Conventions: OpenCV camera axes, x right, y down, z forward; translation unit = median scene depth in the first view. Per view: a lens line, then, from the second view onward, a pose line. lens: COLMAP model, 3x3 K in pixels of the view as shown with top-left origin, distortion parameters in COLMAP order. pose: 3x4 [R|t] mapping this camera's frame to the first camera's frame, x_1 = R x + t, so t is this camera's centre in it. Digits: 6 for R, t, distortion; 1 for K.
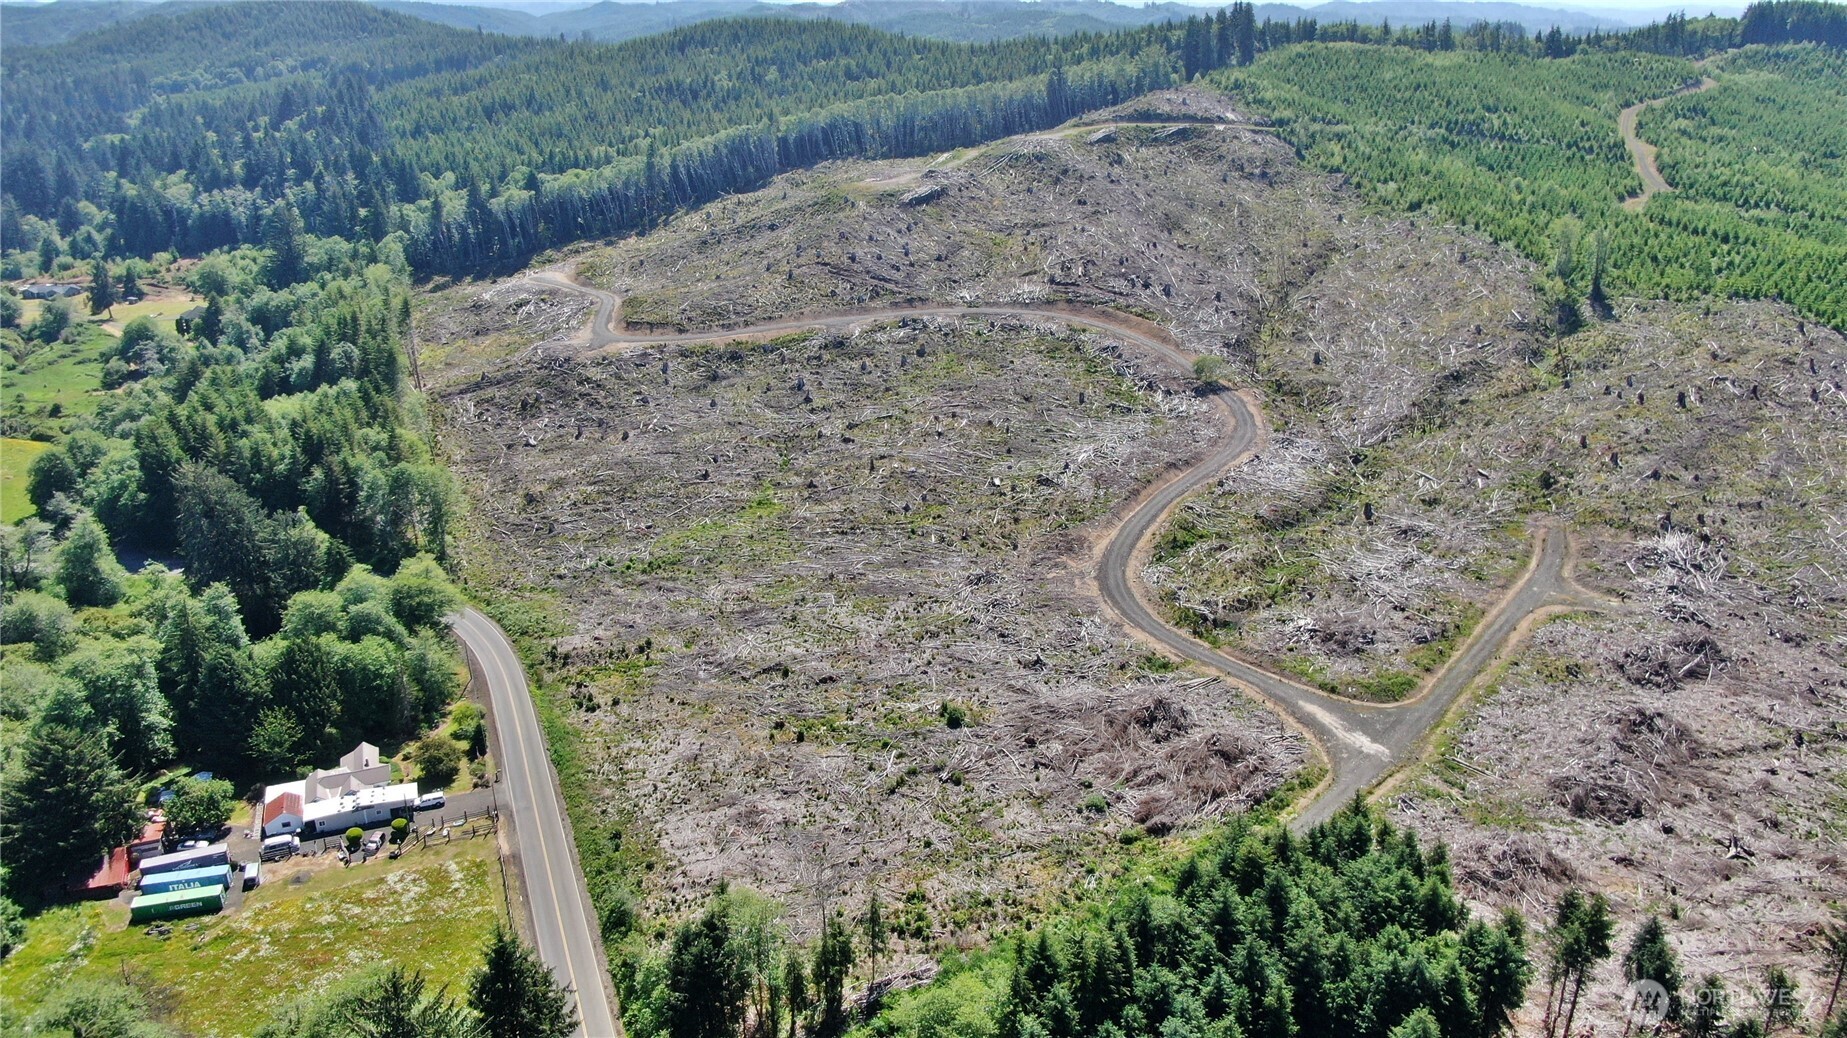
lens RADIAL K [[1328.8, 0, 923.5], [0, 1328.8, 519.0], [0, 0, 1]] dist [-0.020974, 0.008562]
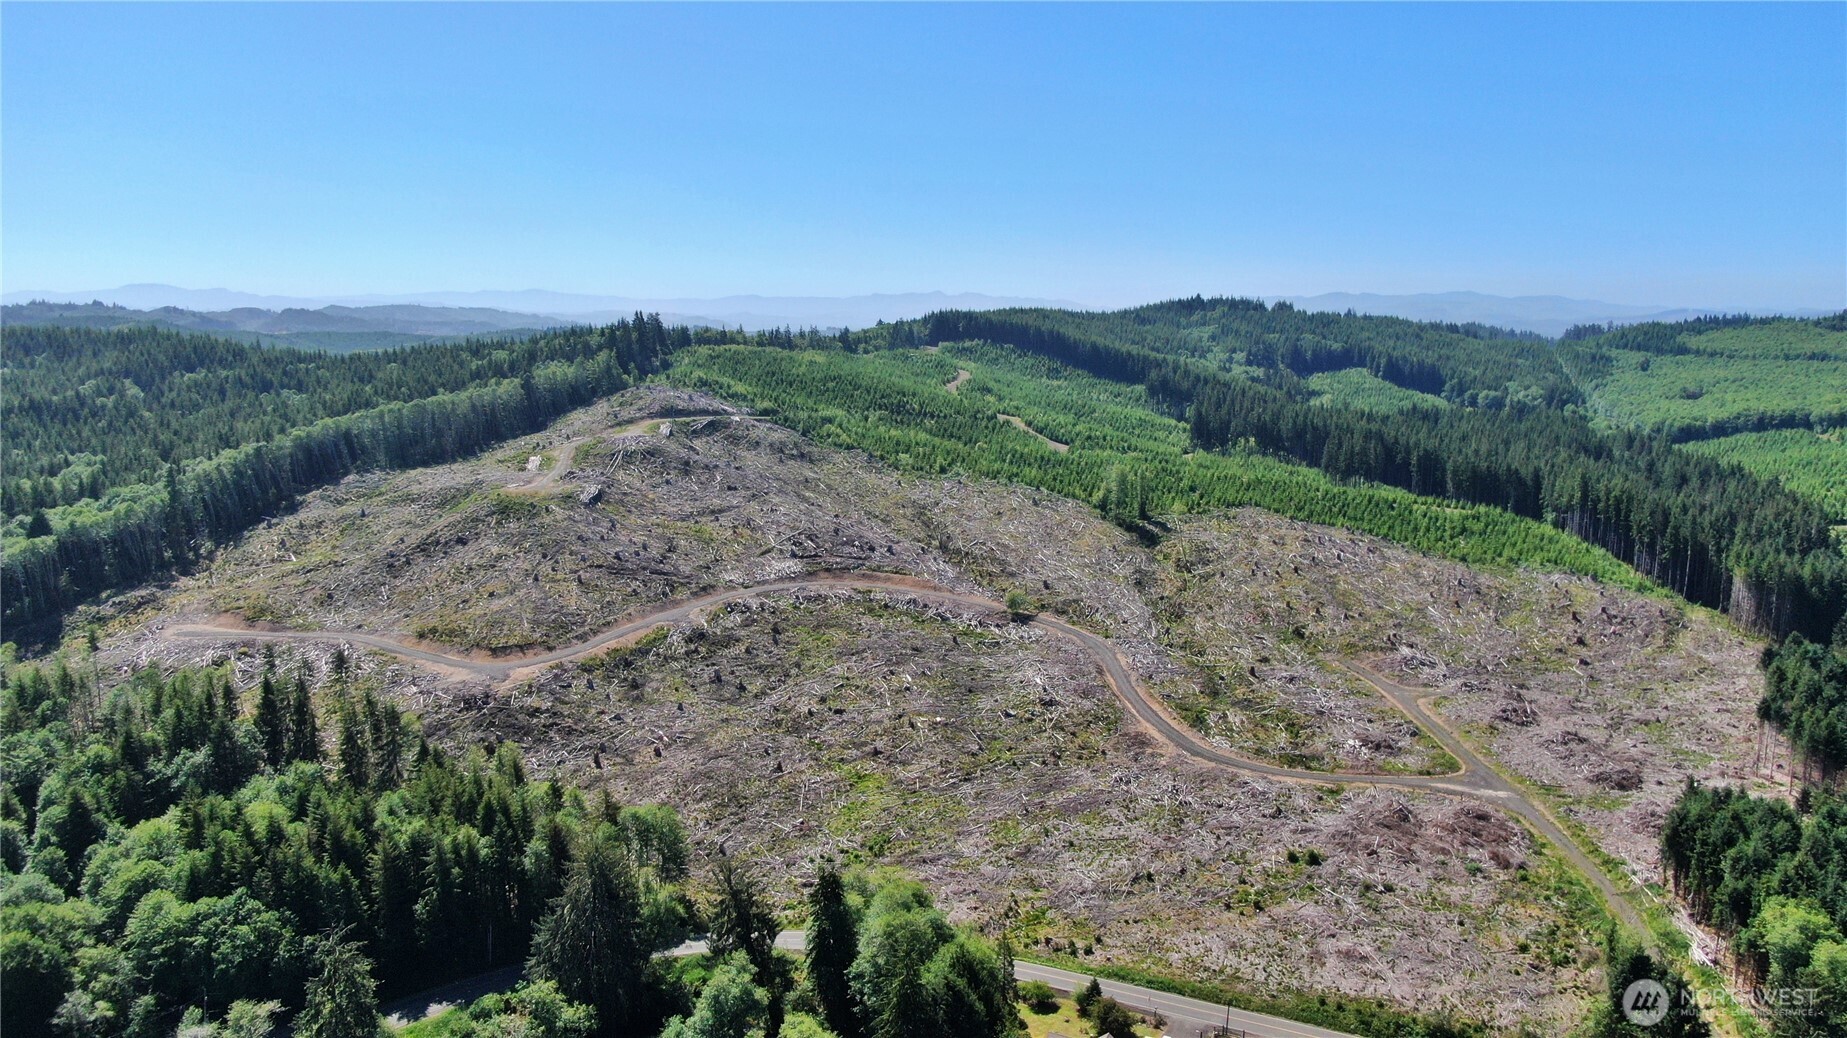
lens RADIAL K [[1328.8, 0, 923.5], [0, 1328.8, 519.0], [0, 0, 1]] dist [-0.020974, 0.008562]
pose [[0.738580, -0.096934, 0.667161, -0.500168], [0.236601, 0.963933, -0.121876, -0.044875], [-0.631284, 0.247867, 0.734876, 0.107825]]
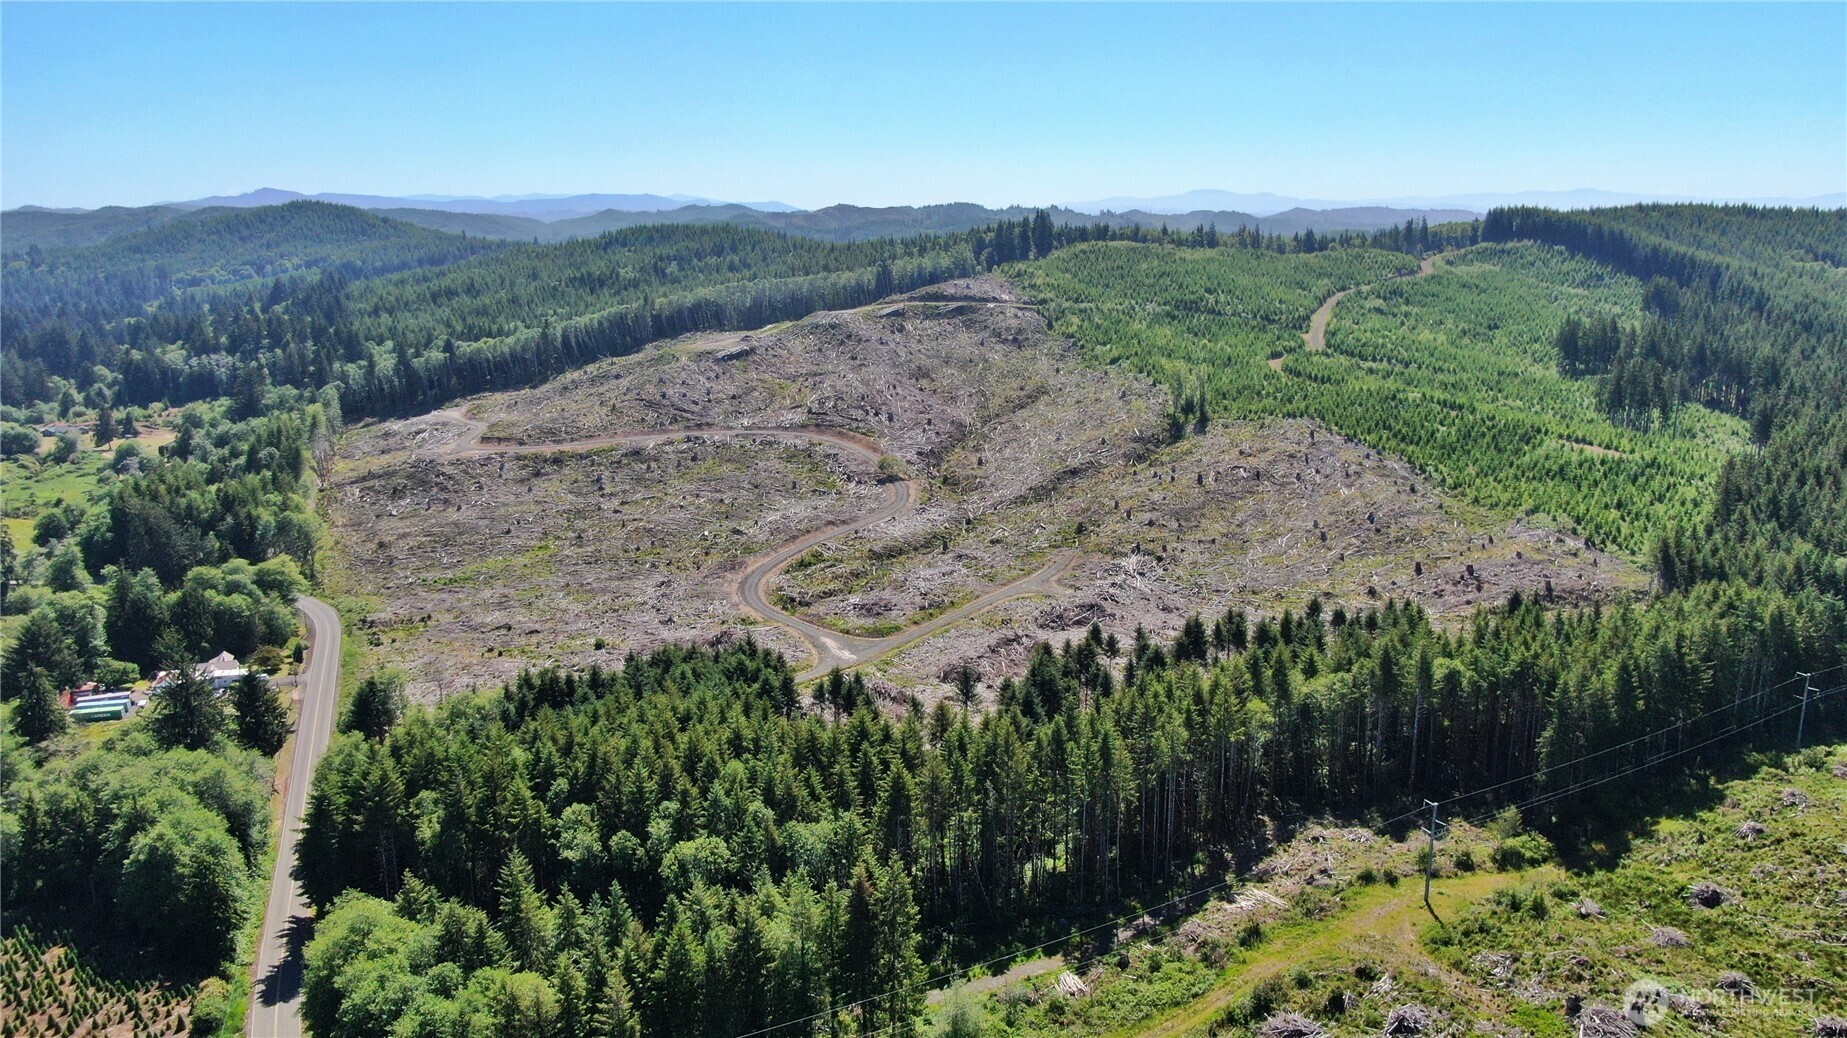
lens RADIAL K [[1328.8, 0, 923.5], [0, 1328.8, 519.0], [0, 0, 1]] dist [-0.020974, 0.008562]
pose [[0.999987, 0.000674, -0.005066, 0.197132], [-0.001391, 0.989750, -0.142807, 0.106891], [0.004917, 0.142812, 0.989738, -0.277153]]
